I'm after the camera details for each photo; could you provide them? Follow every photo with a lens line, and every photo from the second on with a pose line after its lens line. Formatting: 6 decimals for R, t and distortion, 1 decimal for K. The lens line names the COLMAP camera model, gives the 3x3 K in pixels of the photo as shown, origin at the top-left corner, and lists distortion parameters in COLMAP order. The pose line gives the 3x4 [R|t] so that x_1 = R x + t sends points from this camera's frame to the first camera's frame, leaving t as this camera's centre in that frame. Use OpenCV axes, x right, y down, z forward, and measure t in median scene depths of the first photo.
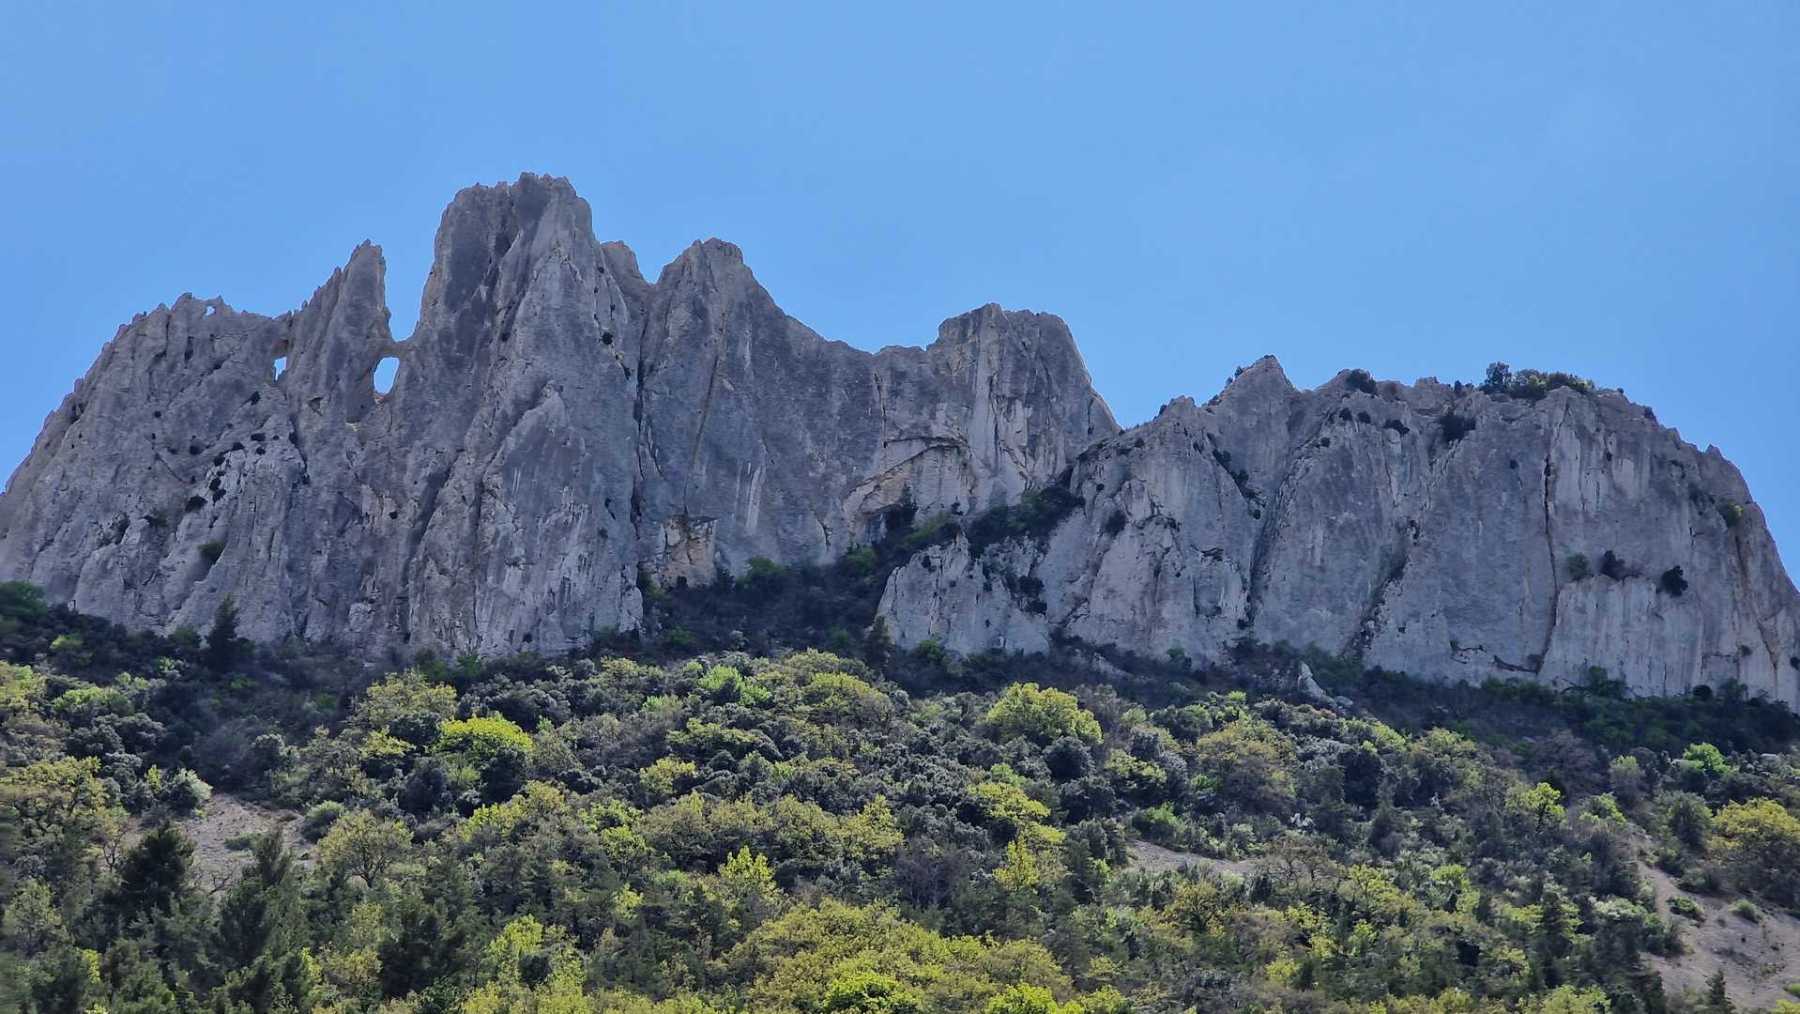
lens RADIAL K [[3553.8, 0, 900.0], [0, 3553.8, 507.0], [0, 0, 1]] dist [-0.279681, 3.332915]
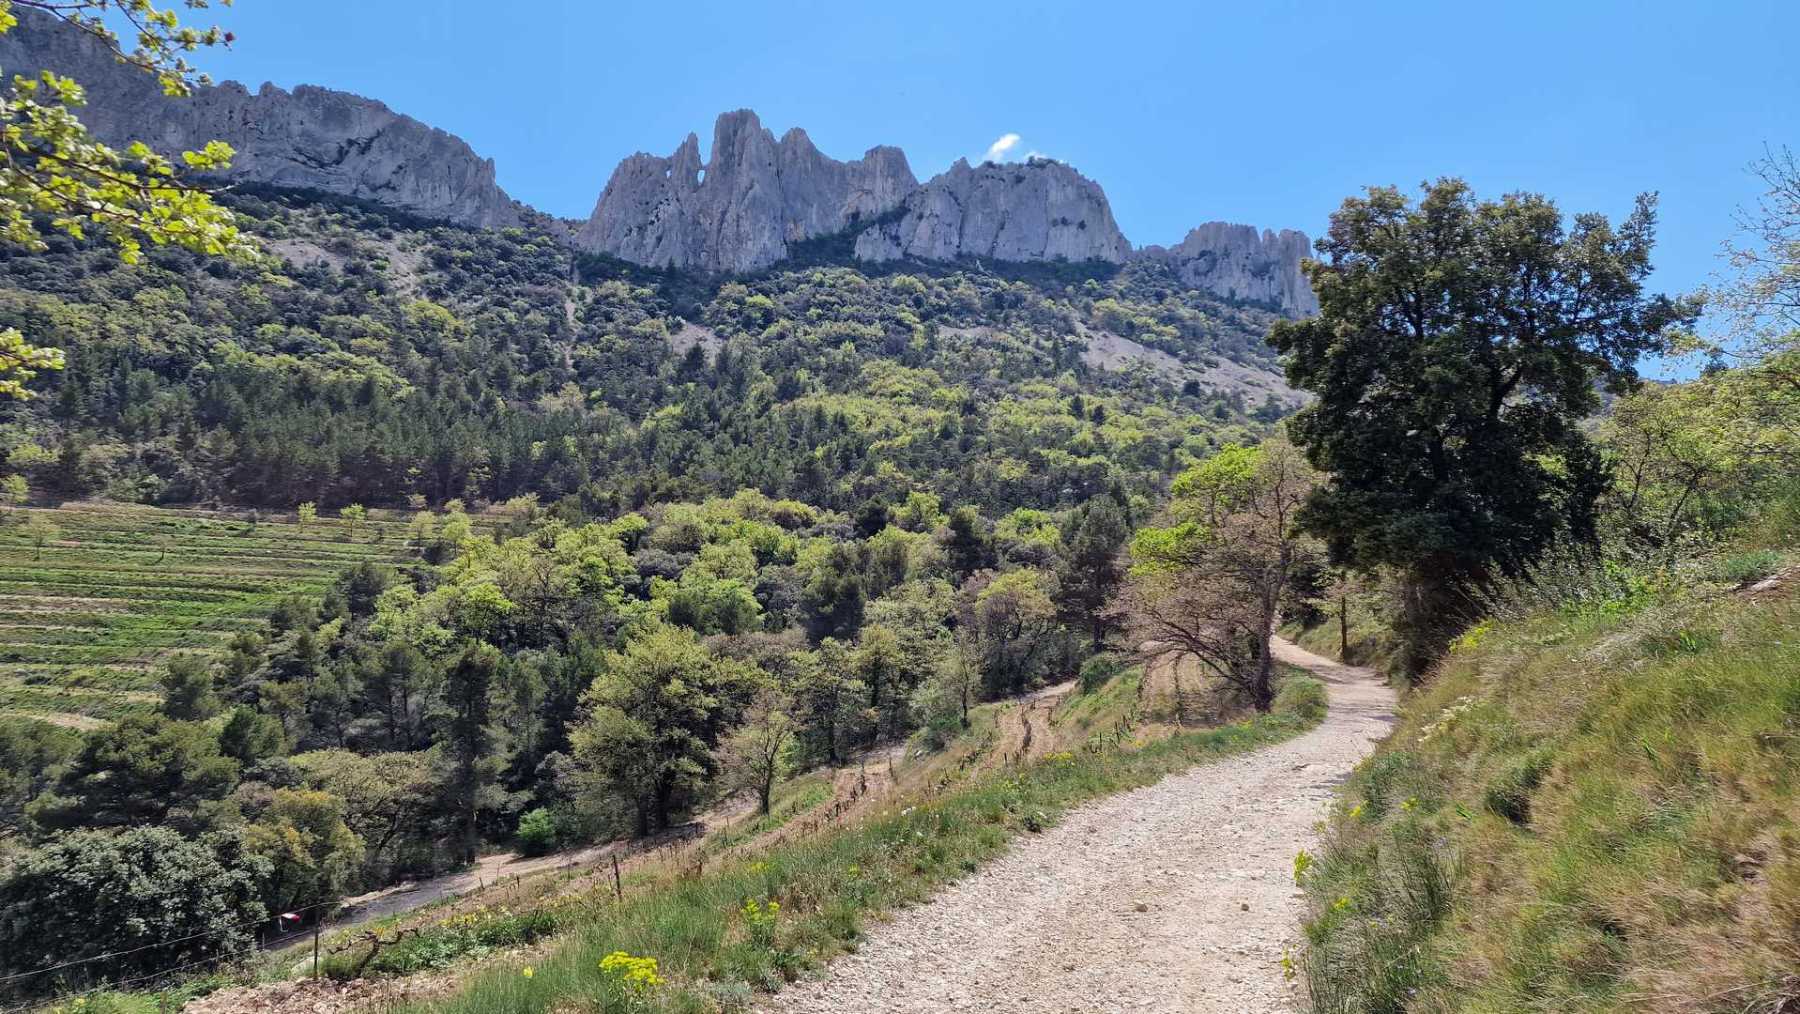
lens RADIAL K [[1261.4, 0, 900.0], [0, 1261.4, 507.0], [0, 0, 1]] dist [-0.003018, -0.001765]
pose [[0.994404, -0.031738, 0.100764, -0.091667], [0.000688, 0.955731, 0.294241, -0.088790], [-0.105642, -0.292525, 0.950405, -0.208555]]
